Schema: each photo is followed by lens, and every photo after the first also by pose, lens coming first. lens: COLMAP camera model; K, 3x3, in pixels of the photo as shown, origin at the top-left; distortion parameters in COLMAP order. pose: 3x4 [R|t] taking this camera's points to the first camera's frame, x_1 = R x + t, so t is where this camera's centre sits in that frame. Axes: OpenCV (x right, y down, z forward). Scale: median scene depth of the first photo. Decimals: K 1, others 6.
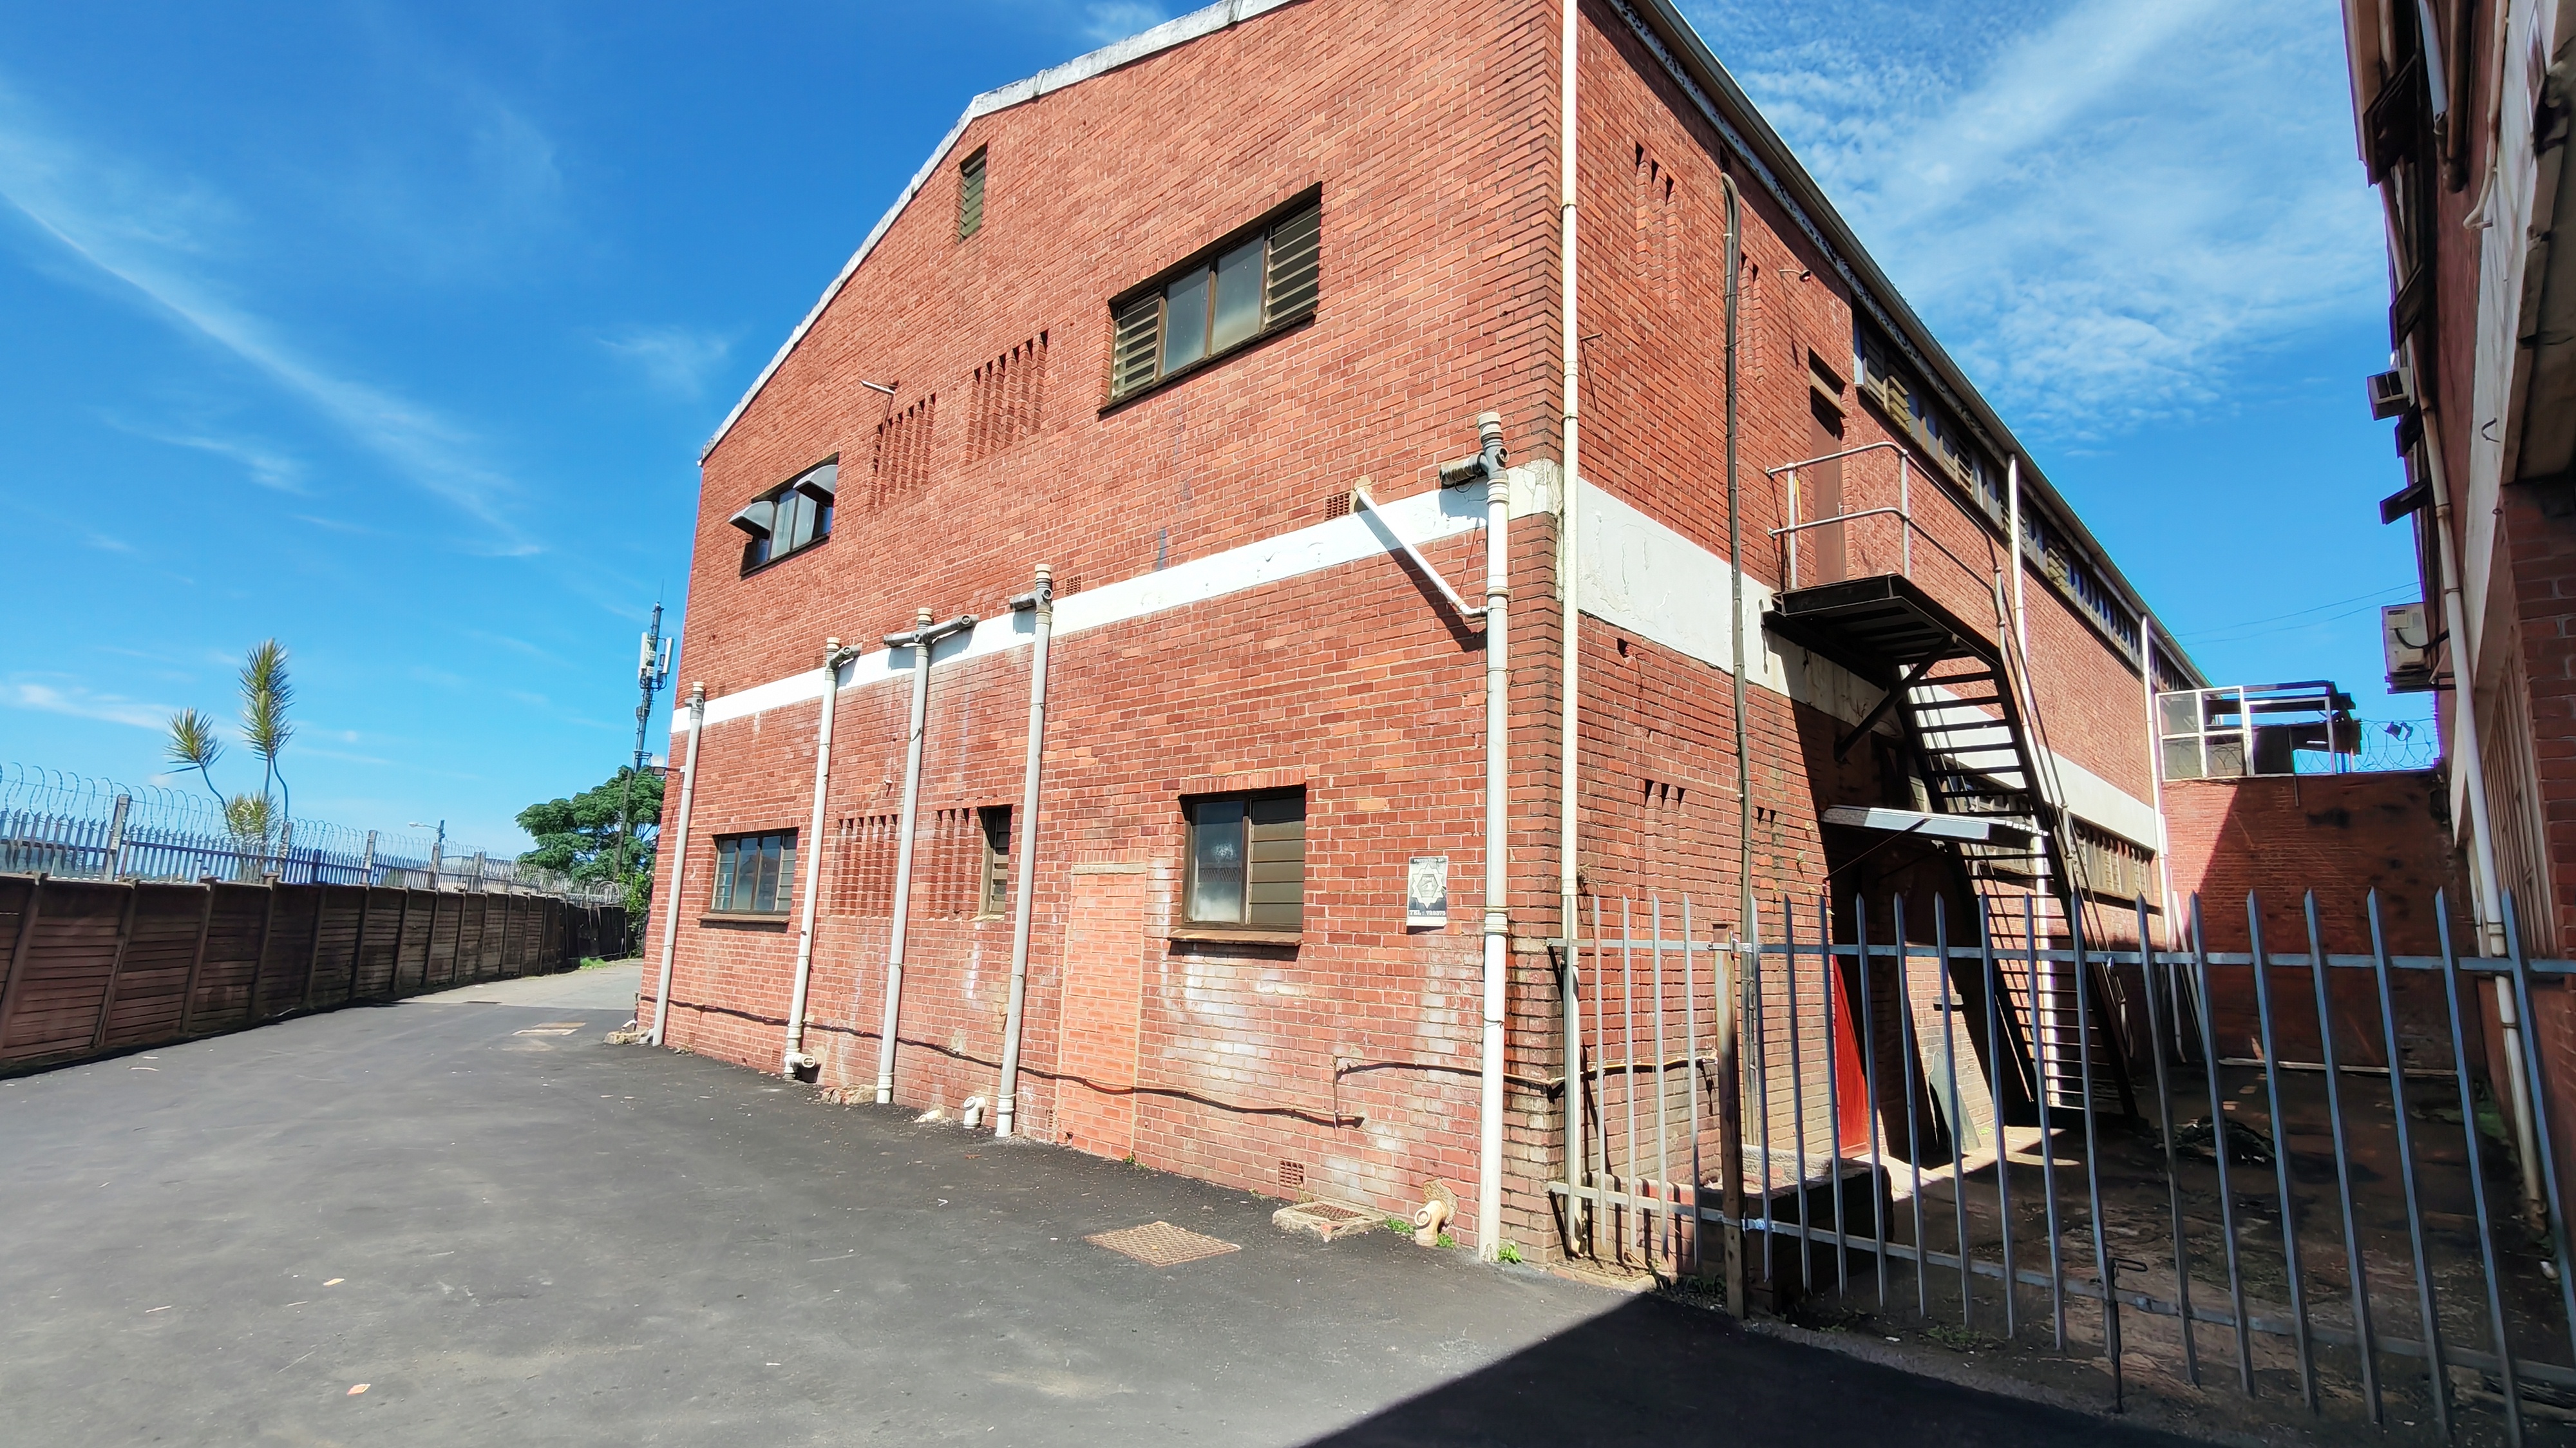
lens RADIAL K [[1185.1, 0, 1289.9], [0, 1185.1, 734.7], [0, 0, 1]] dist [0.000083, -0.000255]
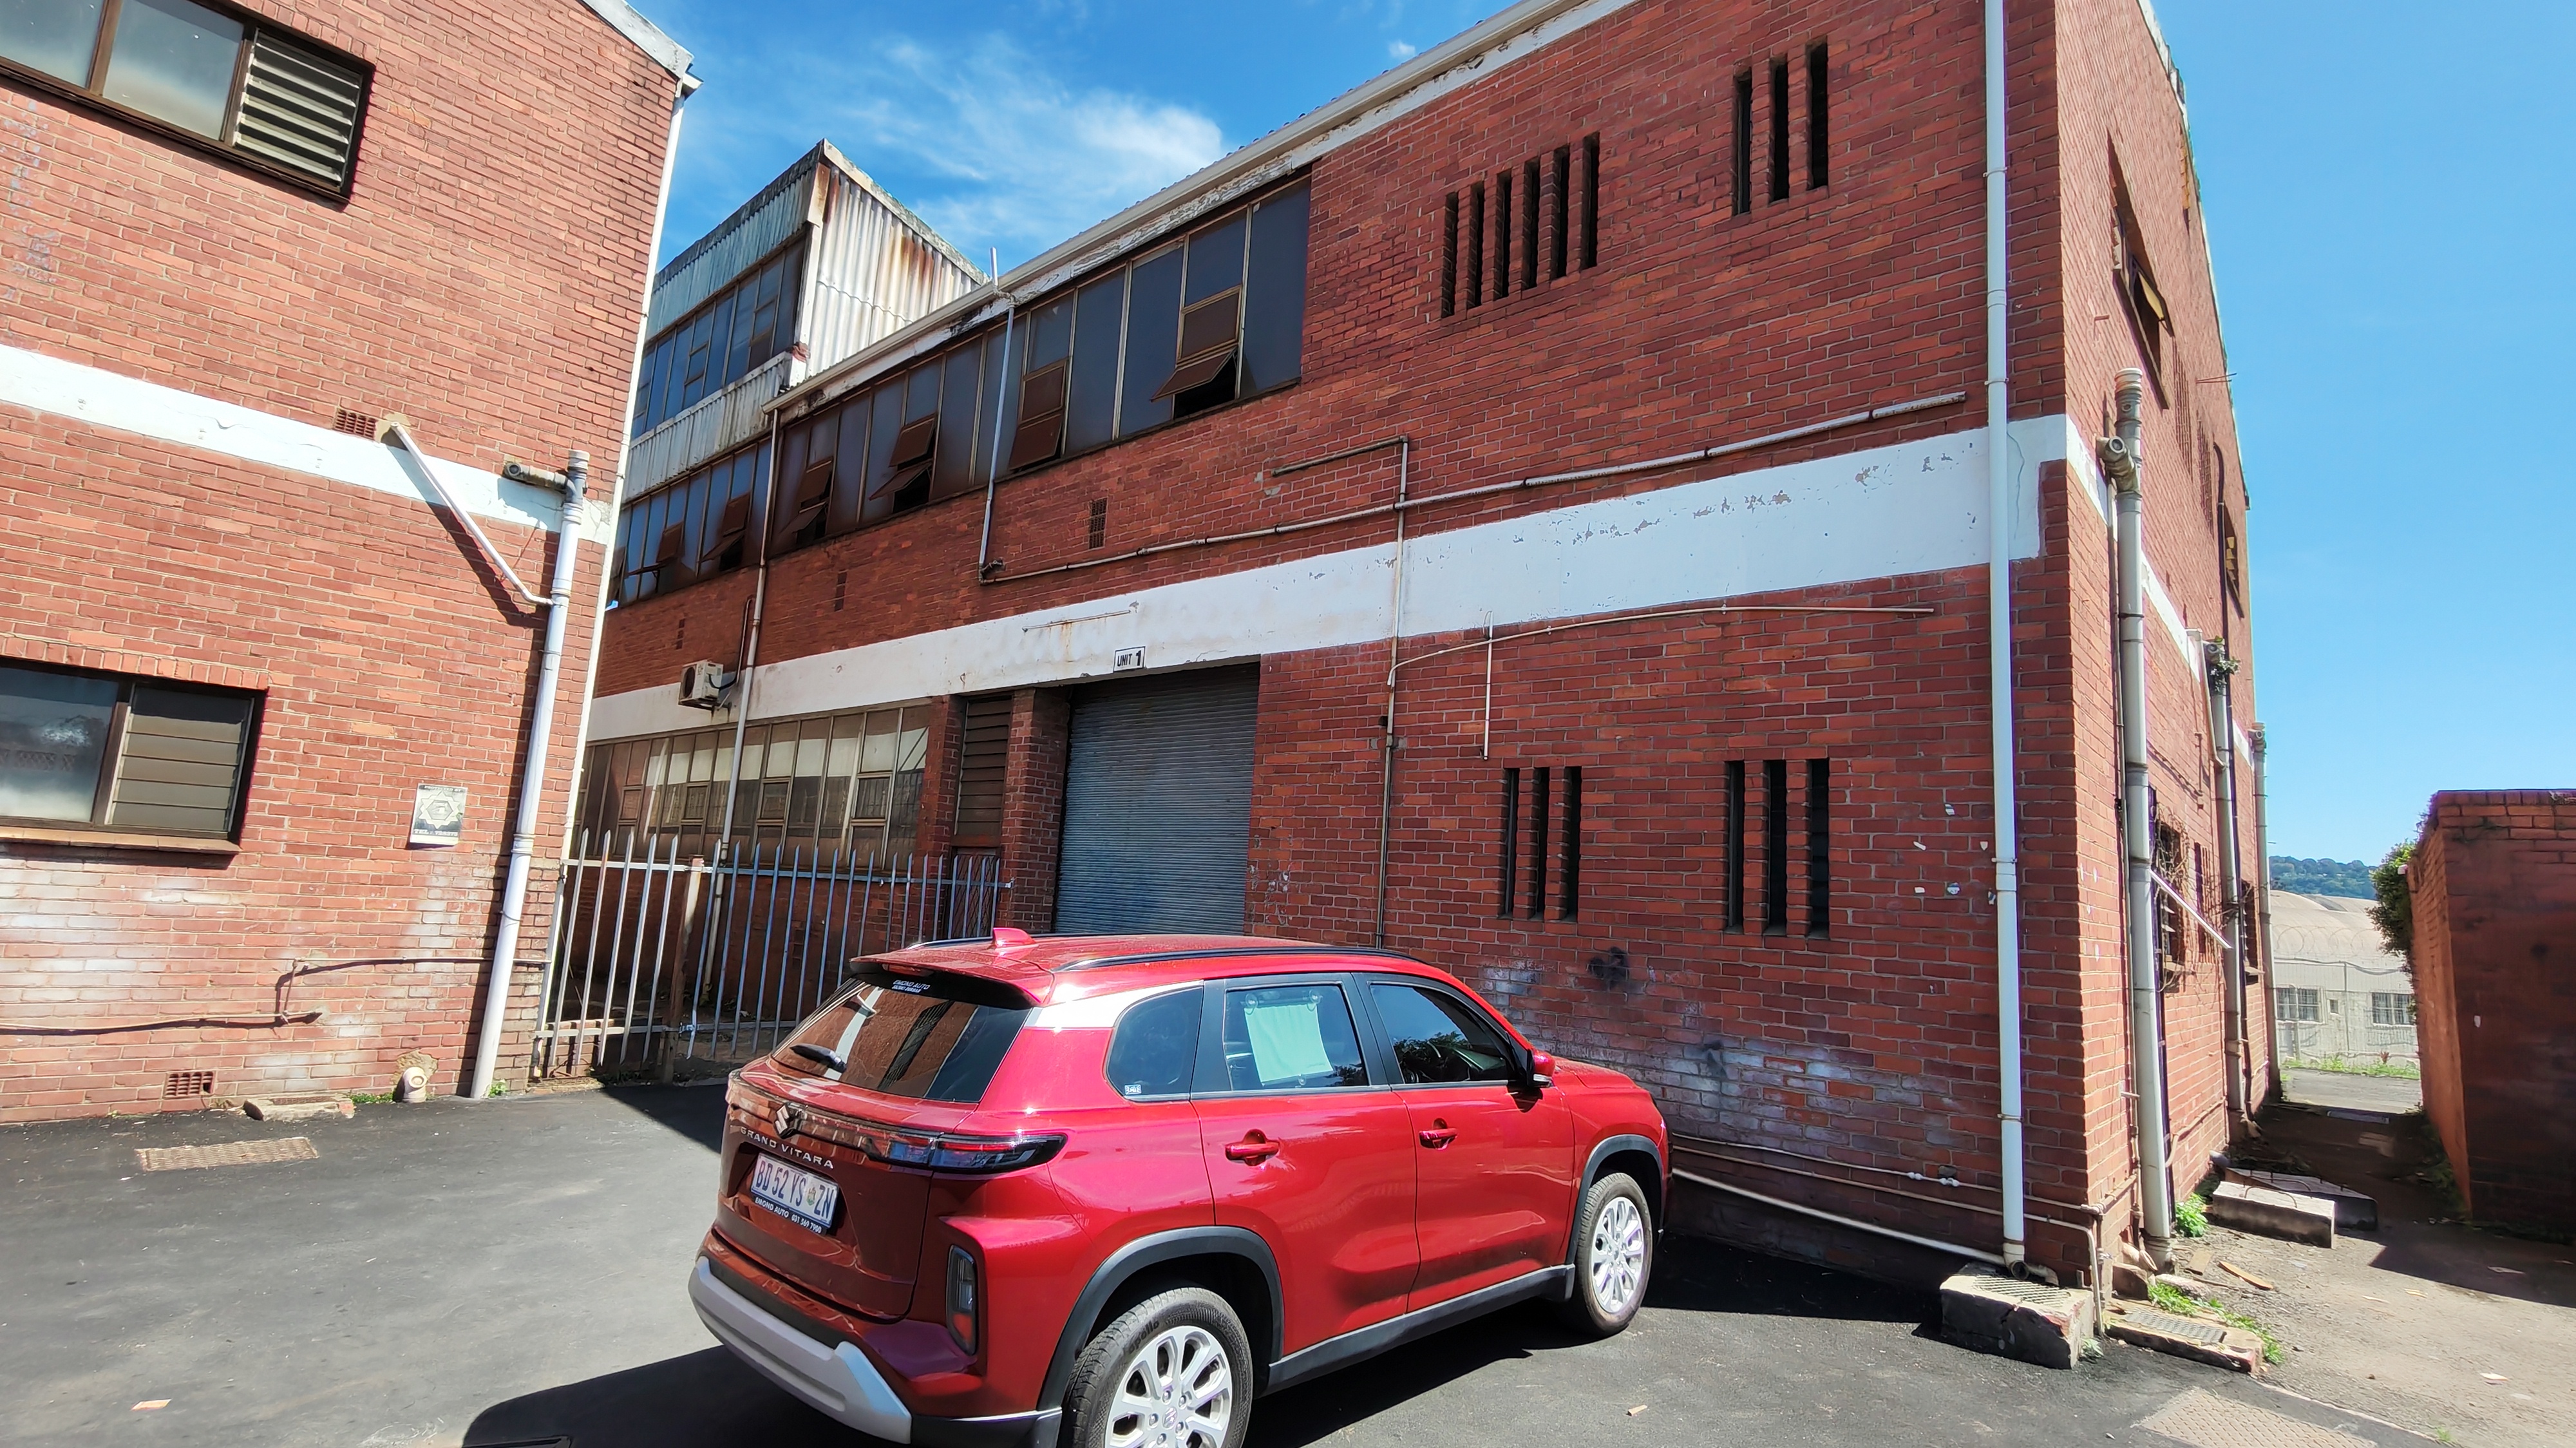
lens RADIAL K [[1185.1, 0, 1289.9], [0, 1185.1, 734.7], [0, 0, 1]] dist [0.000083, -0.000255]
pose [[-0.030347, 0.106096, 0.993893, -1.056003], [-0.227846, 0.967438, -0.110229, -0.008287], [-0.973224, -0.229799, -0.005185, 0.190335]]
